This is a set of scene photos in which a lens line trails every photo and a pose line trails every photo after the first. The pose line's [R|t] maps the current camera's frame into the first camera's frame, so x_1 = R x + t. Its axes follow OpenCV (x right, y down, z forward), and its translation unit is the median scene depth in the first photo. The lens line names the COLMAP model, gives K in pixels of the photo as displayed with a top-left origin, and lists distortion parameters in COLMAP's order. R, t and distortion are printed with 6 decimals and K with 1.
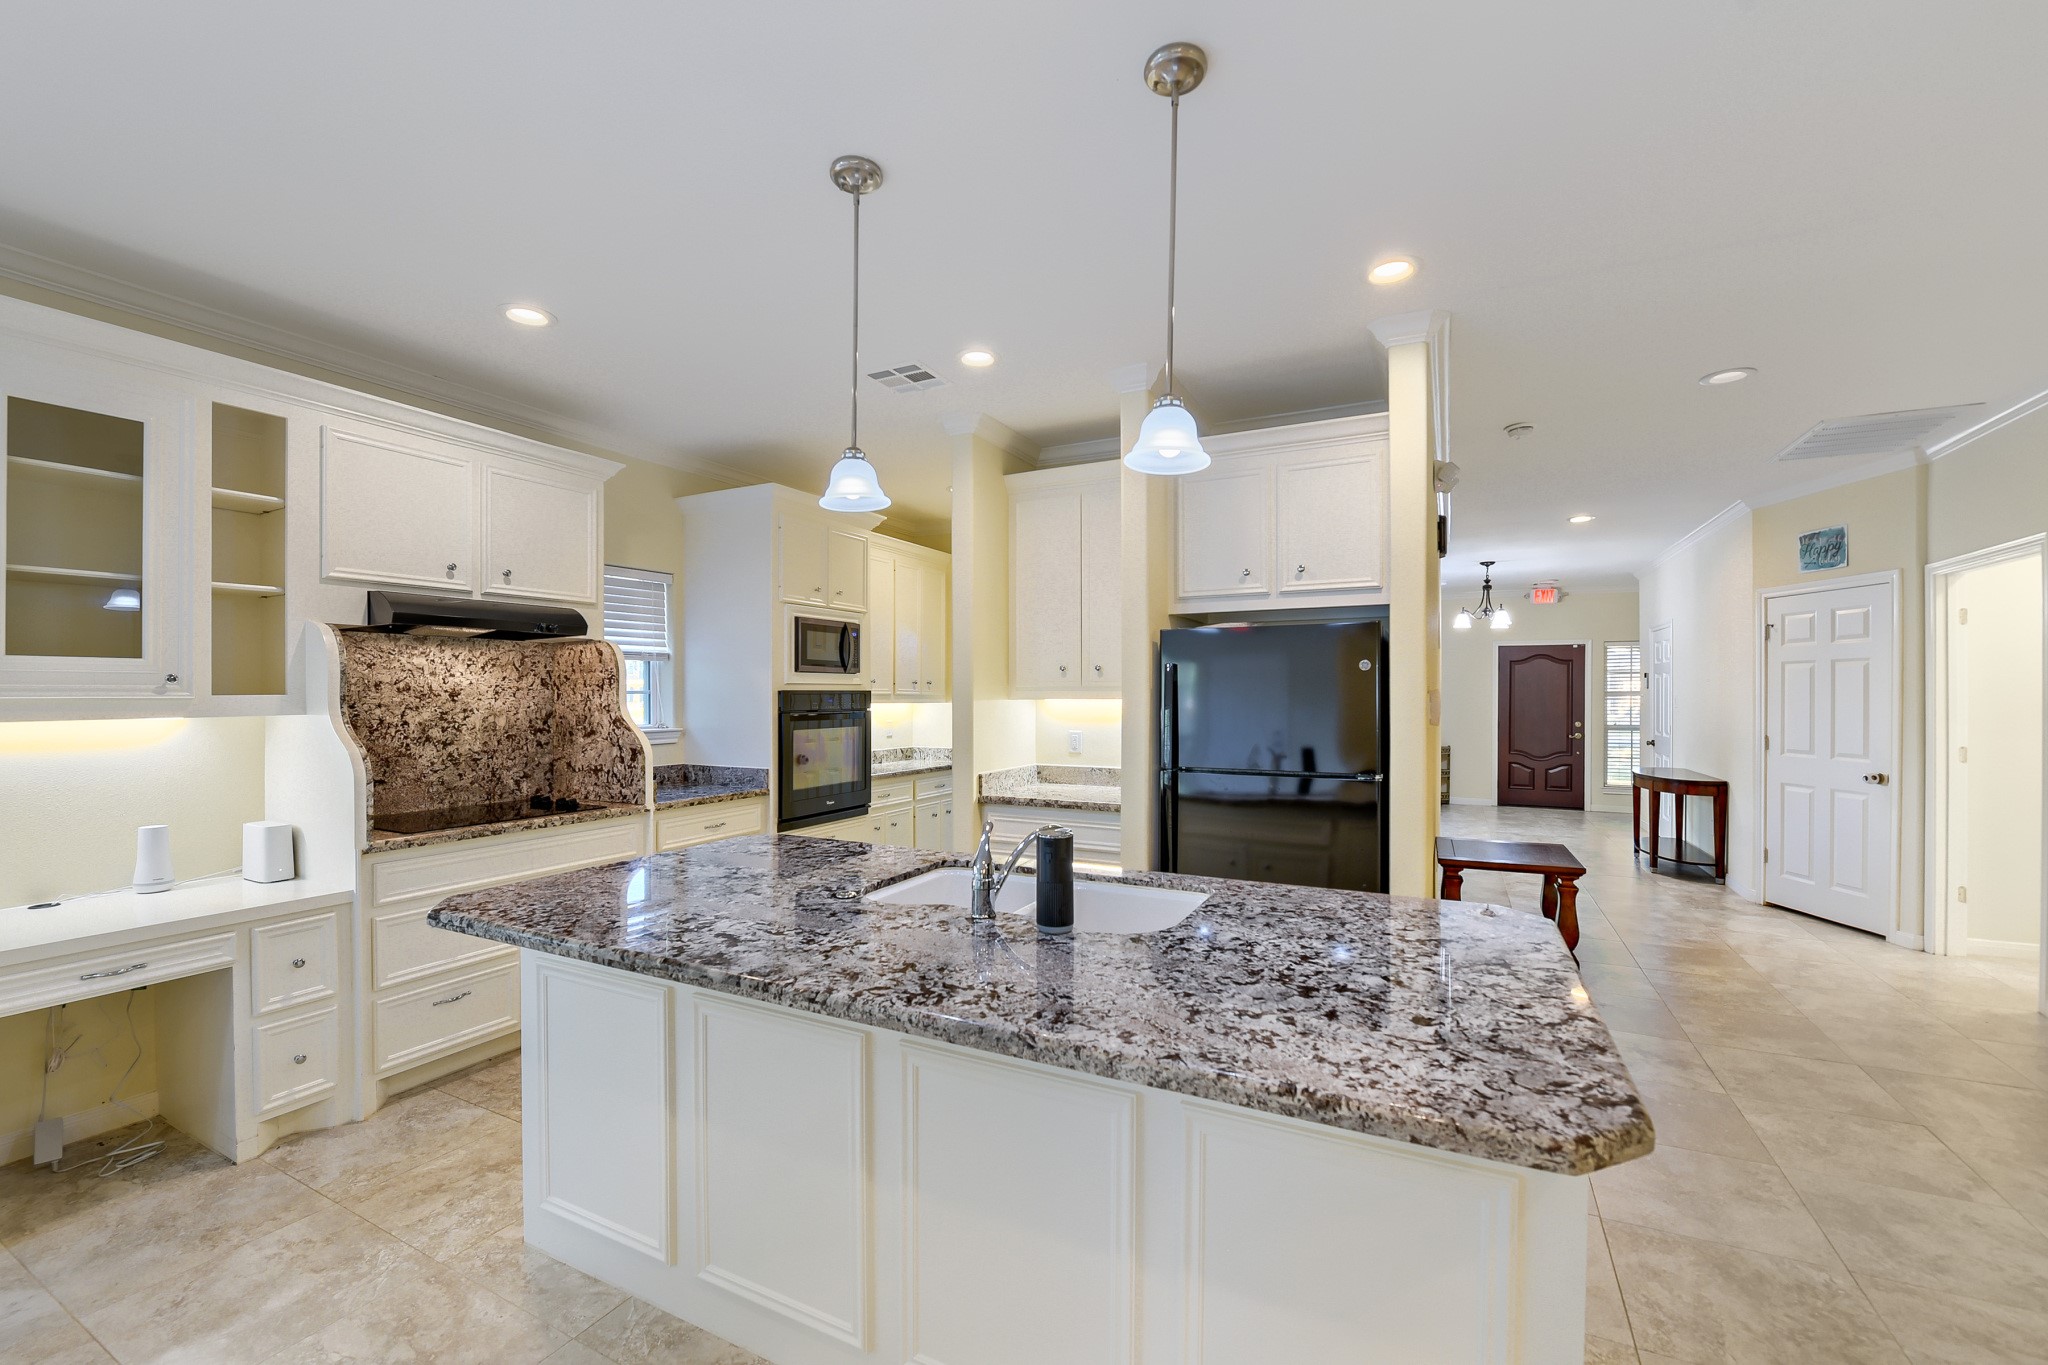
lens RADIAL K [[822.5, 0, 1008.9], [0, 822.5, 691.6], [0, 0, 1]] dist [-0.018144, -0.000194]
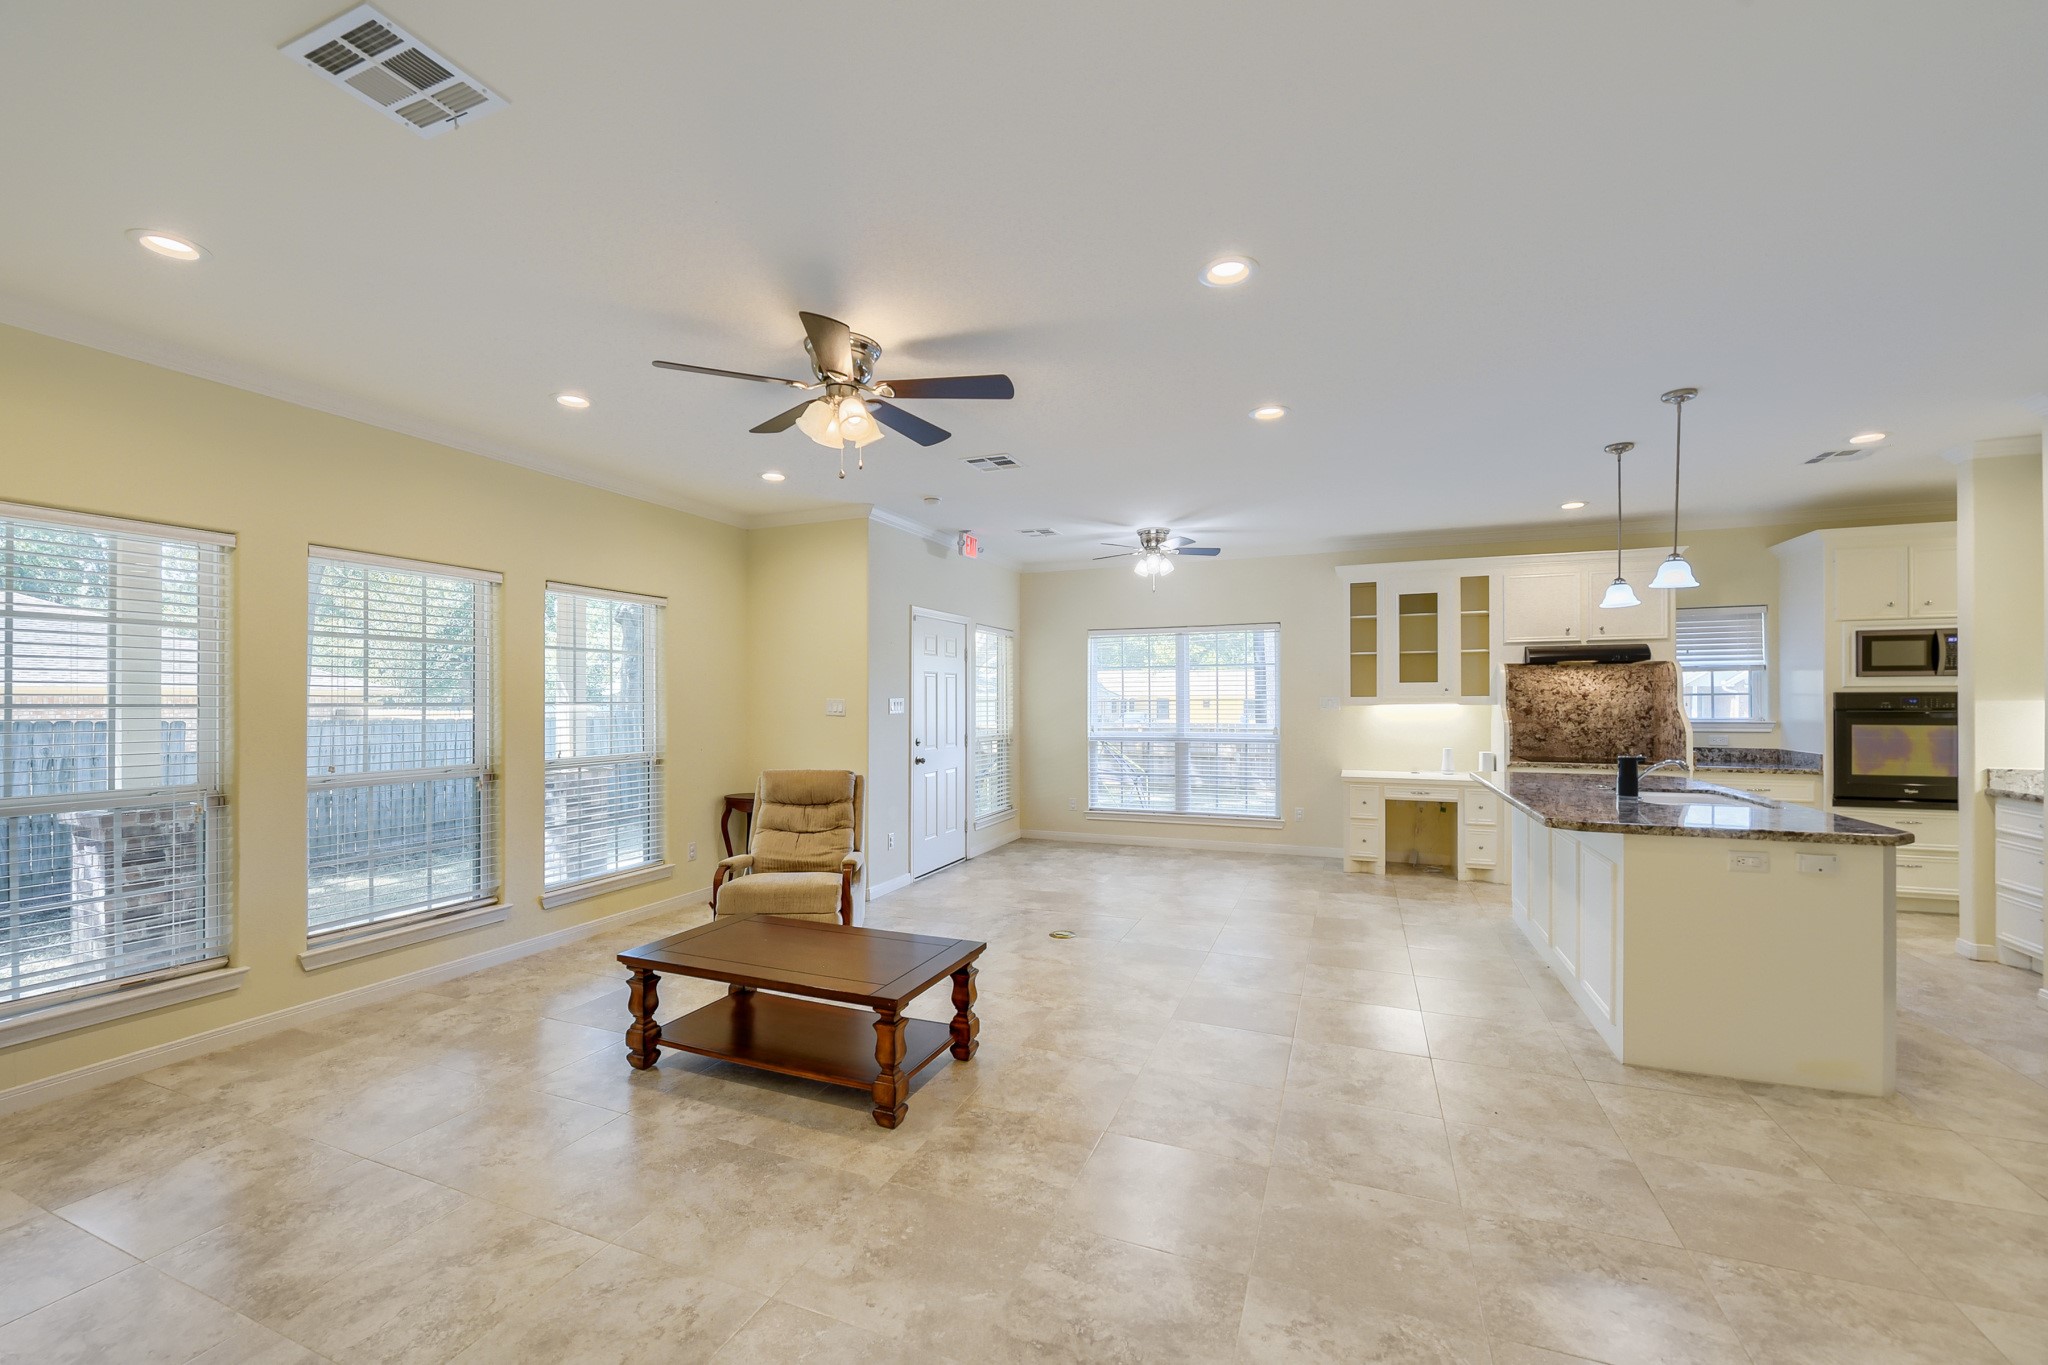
lens RADIAL K [[826.3, 0, 1024.8], [0, 826.3, 690.7], [0, 0, 1]] dist [-0.000782, -0.000709]
pose [[0.101632, -0.006621, -0.994800, 1.284849], [0.002847, 0.999976, -0.006364, 0.000481], [0.994818, -0.002186, 0.101649, -0.542373]]
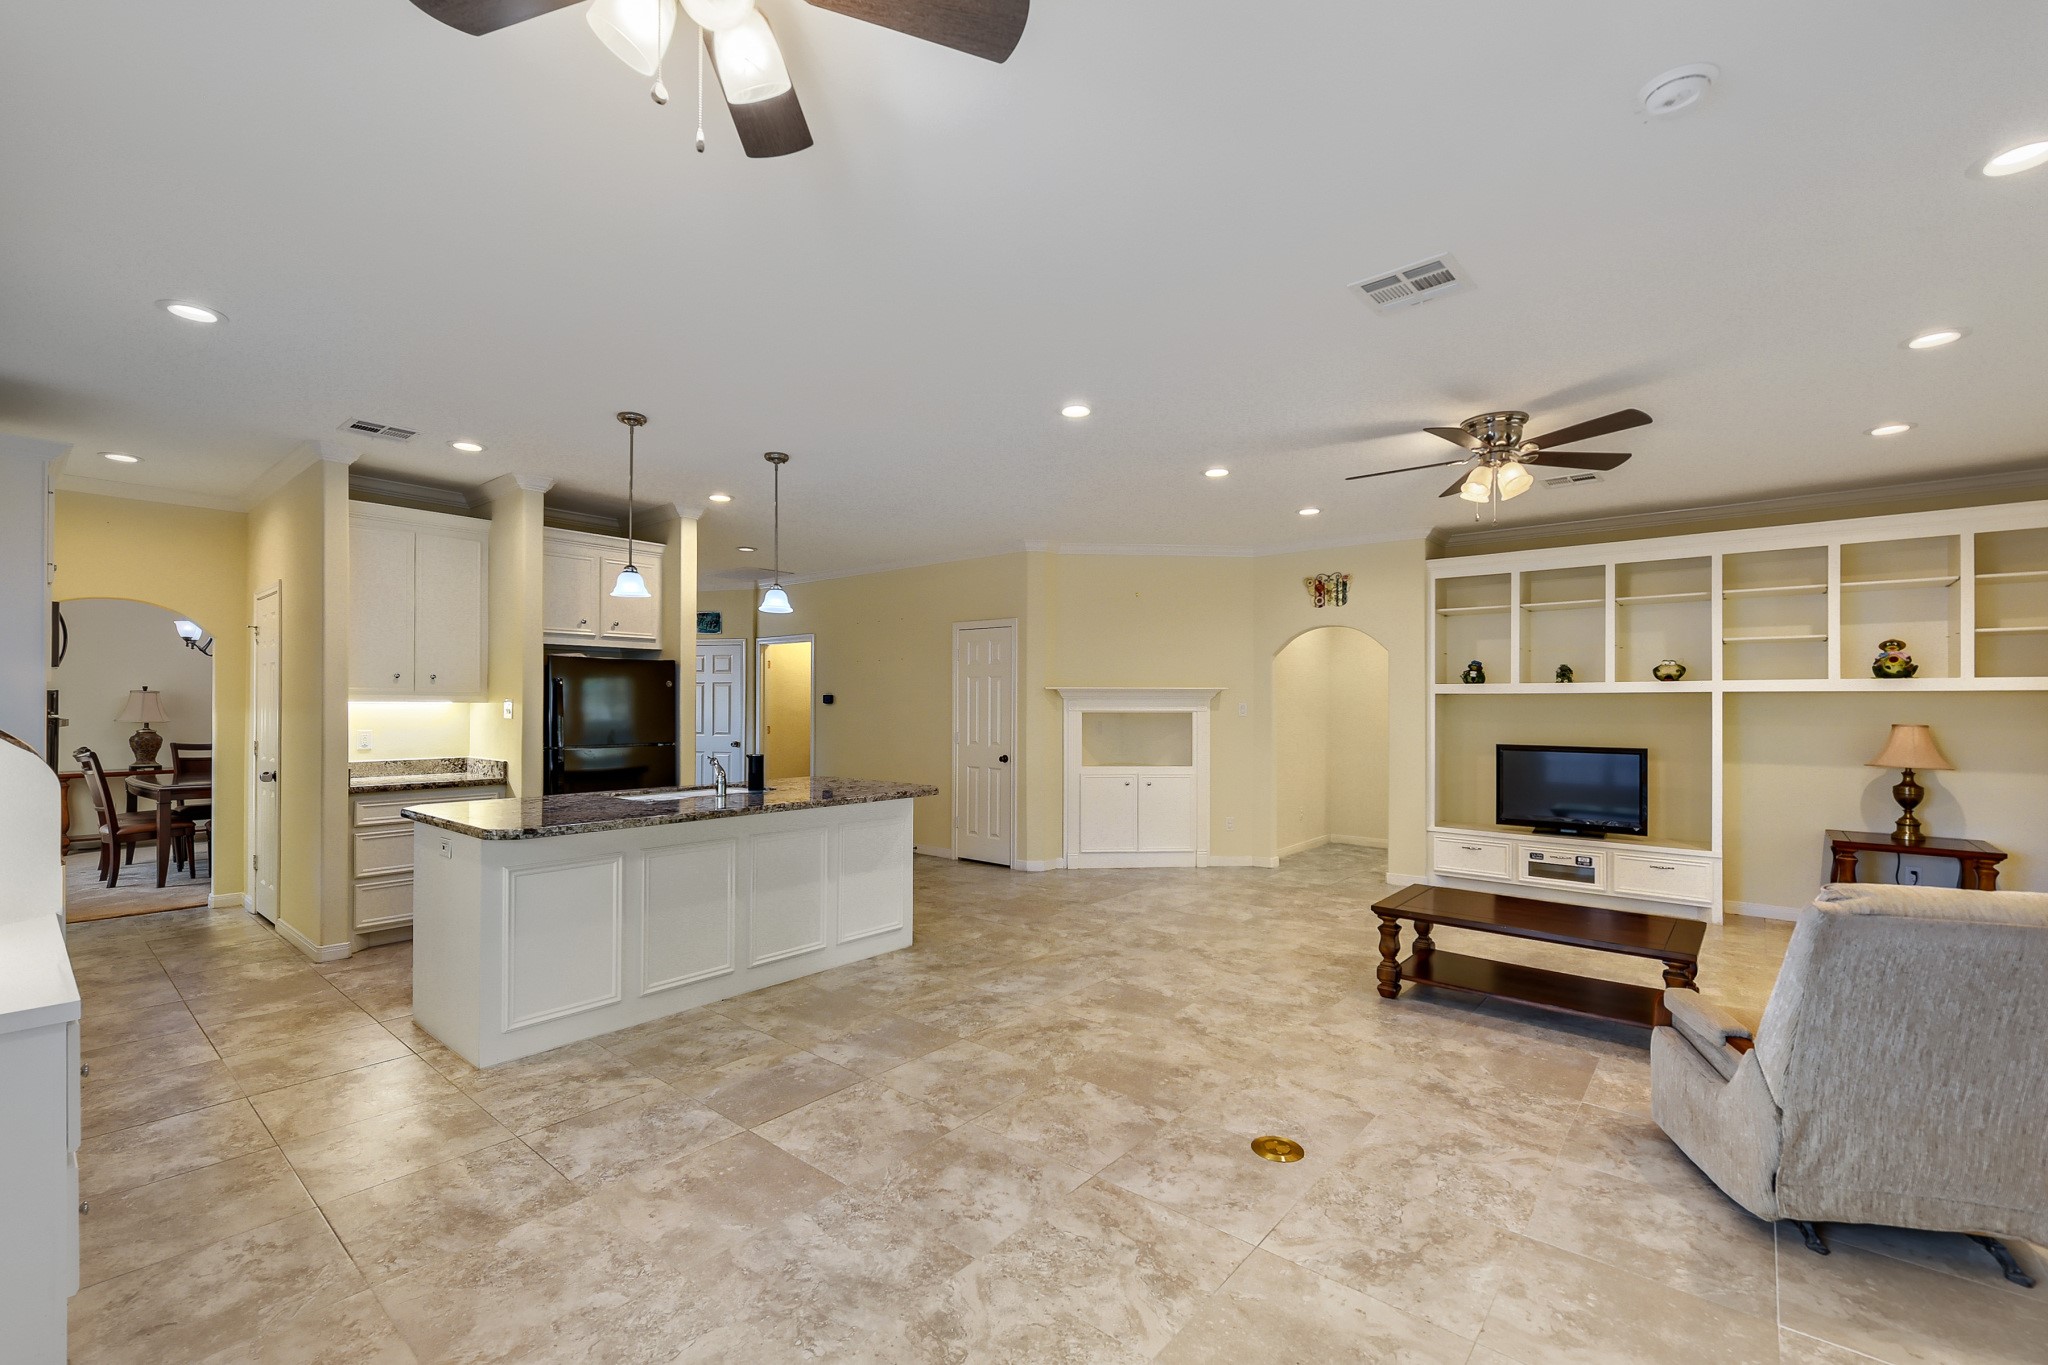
lens RADIAL K [[876.0, 0, 1001.0], [0, 876.0, 683.0], [0, 0, 1]] dist [0.011780, -0.000138]
pose [[0.231626, 0.024278, 0.972502, -1.466900], [-0.007407, 0.999704, -0.023193, 0.006835], [-0.972777, -0.001831, 0.231737, -0.215005]]
